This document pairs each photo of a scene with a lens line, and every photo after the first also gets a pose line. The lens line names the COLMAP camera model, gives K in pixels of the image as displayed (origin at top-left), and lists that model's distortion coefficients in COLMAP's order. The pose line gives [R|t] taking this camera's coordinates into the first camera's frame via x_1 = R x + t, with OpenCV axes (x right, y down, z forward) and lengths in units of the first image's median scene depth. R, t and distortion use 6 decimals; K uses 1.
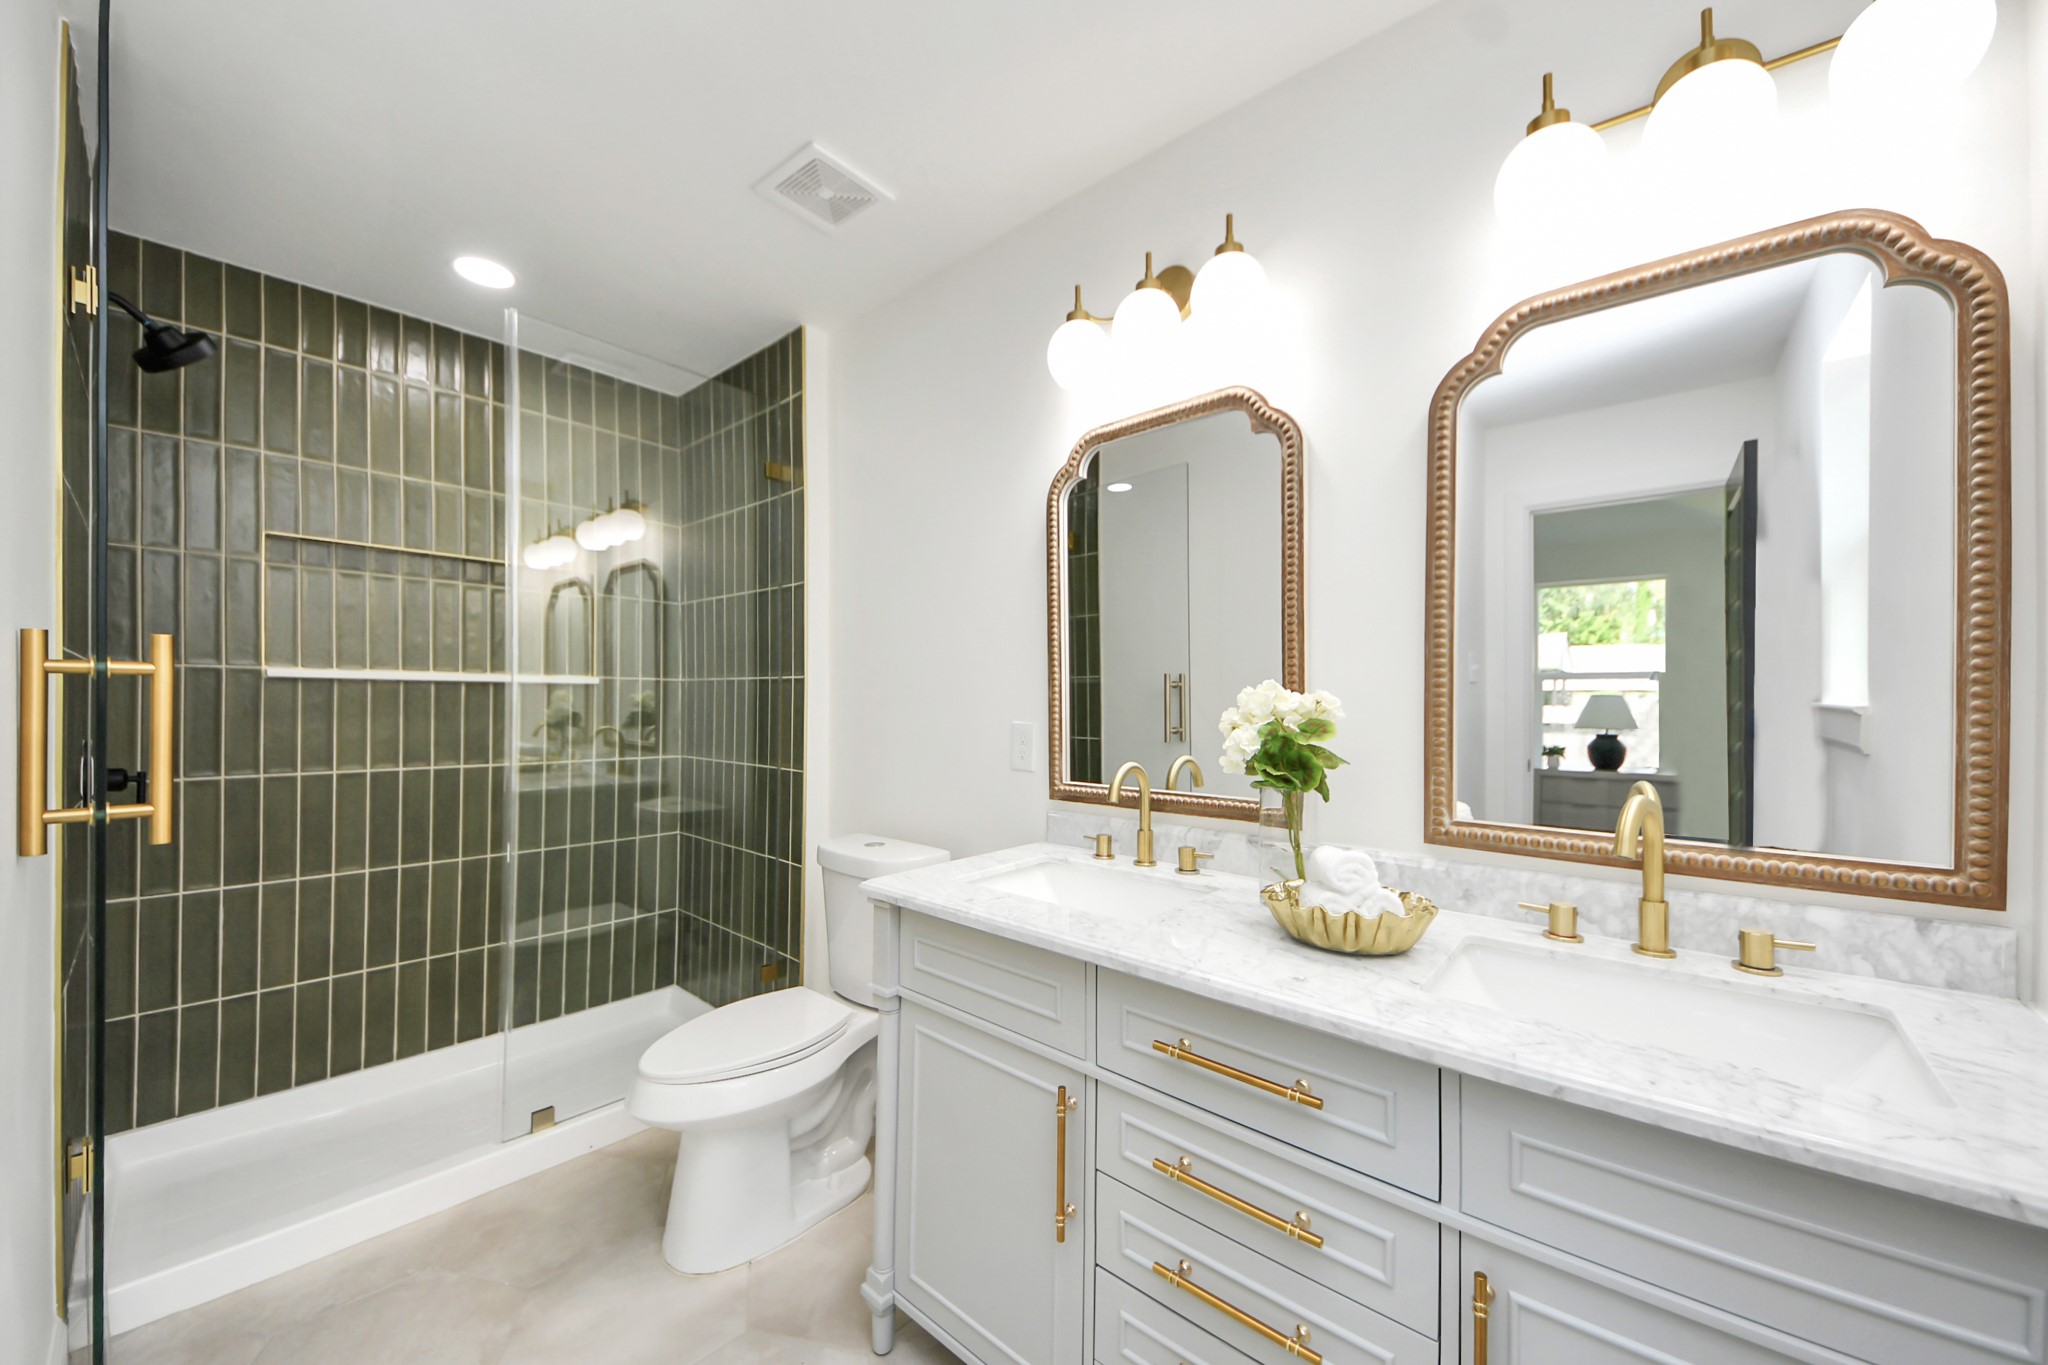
lens RADIAL K [[746.6, 0, 1032.3], [0, 746.6, 691.7], [0, 0, 1]] dist [0.004121, -0.007611]
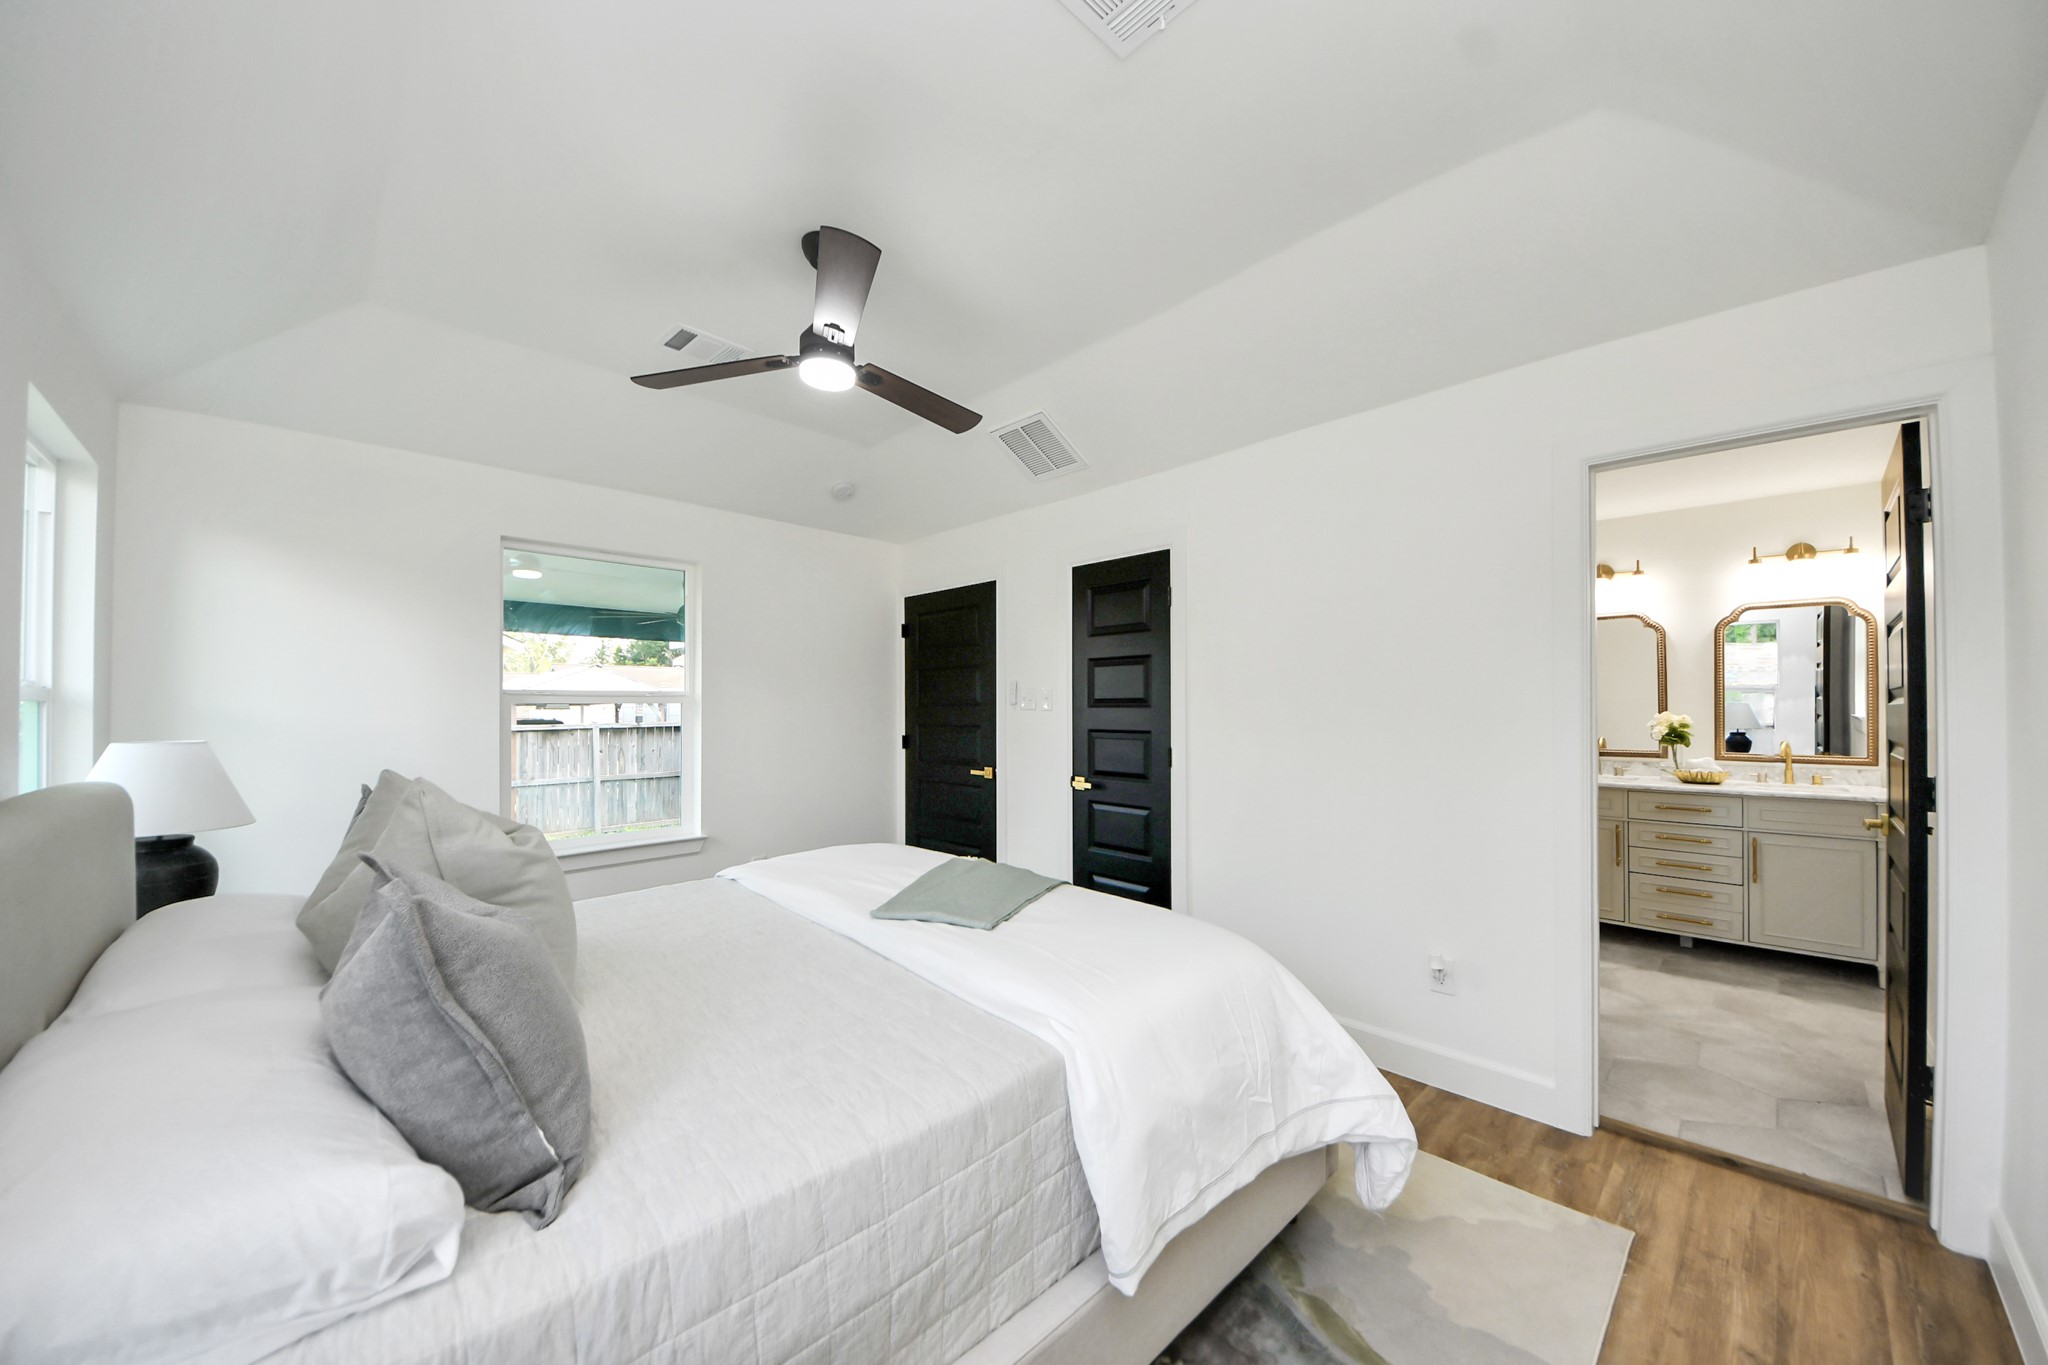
lens RADIAL K [[746.6, 0, 1023.8], [0, 746.6, 686.5], [0, 0, 1]] dist [0.004121, -0.007611]
pose [[0.993007, -0.008289, -0.117760, -2.411547], [0.006674, 0.999878, -0.014096, -0.113136], [0.117863, 0.013211, 0.992942, -2.988464]]
